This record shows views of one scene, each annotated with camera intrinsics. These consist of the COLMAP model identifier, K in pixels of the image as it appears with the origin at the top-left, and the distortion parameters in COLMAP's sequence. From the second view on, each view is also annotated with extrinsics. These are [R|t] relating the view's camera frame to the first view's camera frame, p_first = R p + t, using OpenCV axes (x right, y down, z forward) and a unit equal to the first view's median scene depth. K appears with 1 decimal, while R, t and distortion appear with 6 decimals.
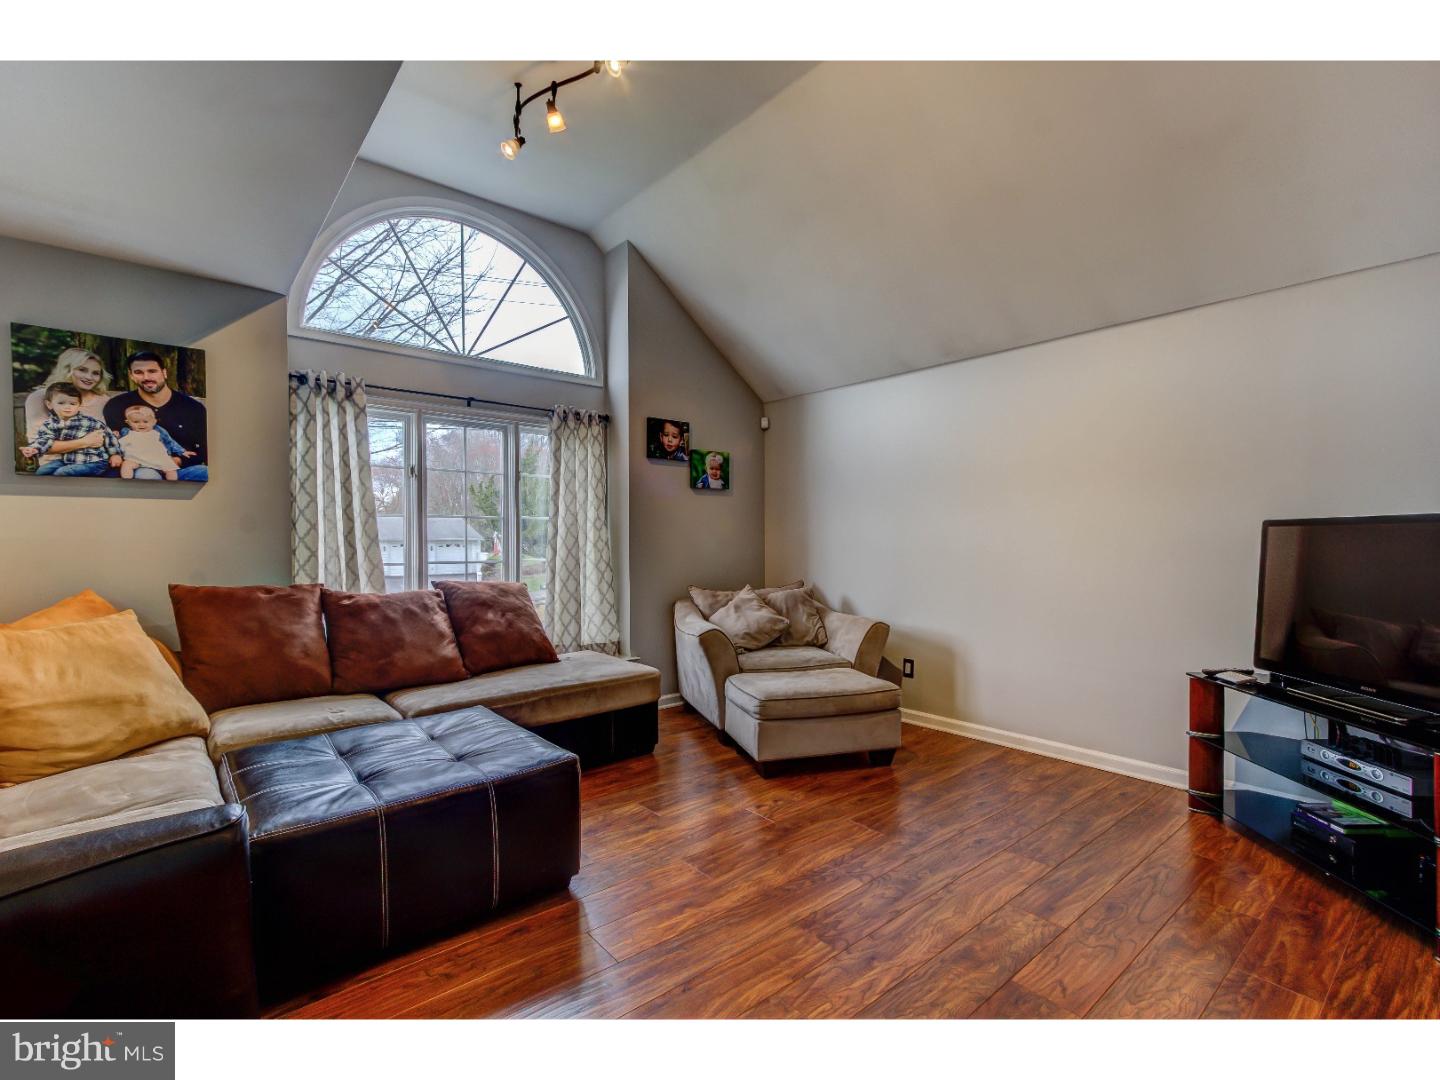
lens RADIAL K [[654.6, 0, 722.9], [0, 654.6, 551.5], [0, 0, 1]] dist [-0.002872, 0.004718]
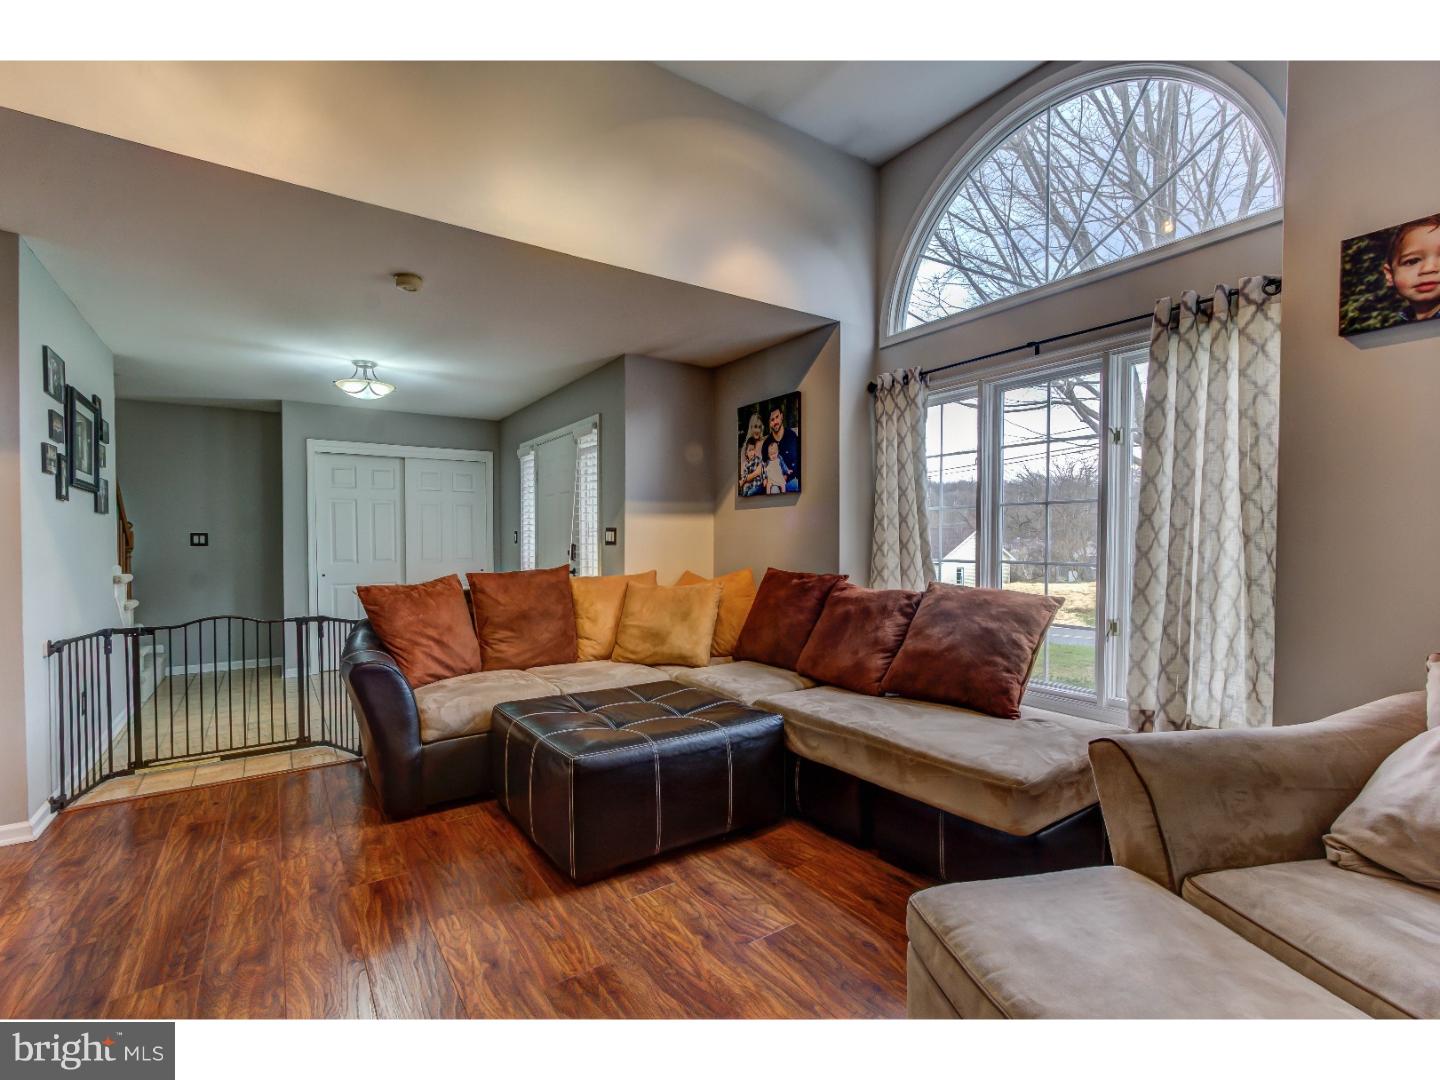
lens RADIAL K [[654.6, 0, 719.2], [0, 654.6, 551.3], [0, 0, 1]] dist [-0.002872, 0.004718]
pose [[-0.099253, 0.023491, -0.994785, 0.560204], [-0.008878, 0.999661, 0.024492, -0.017220], [0.995023, 0.011263, -0.099010, 1.019026]]
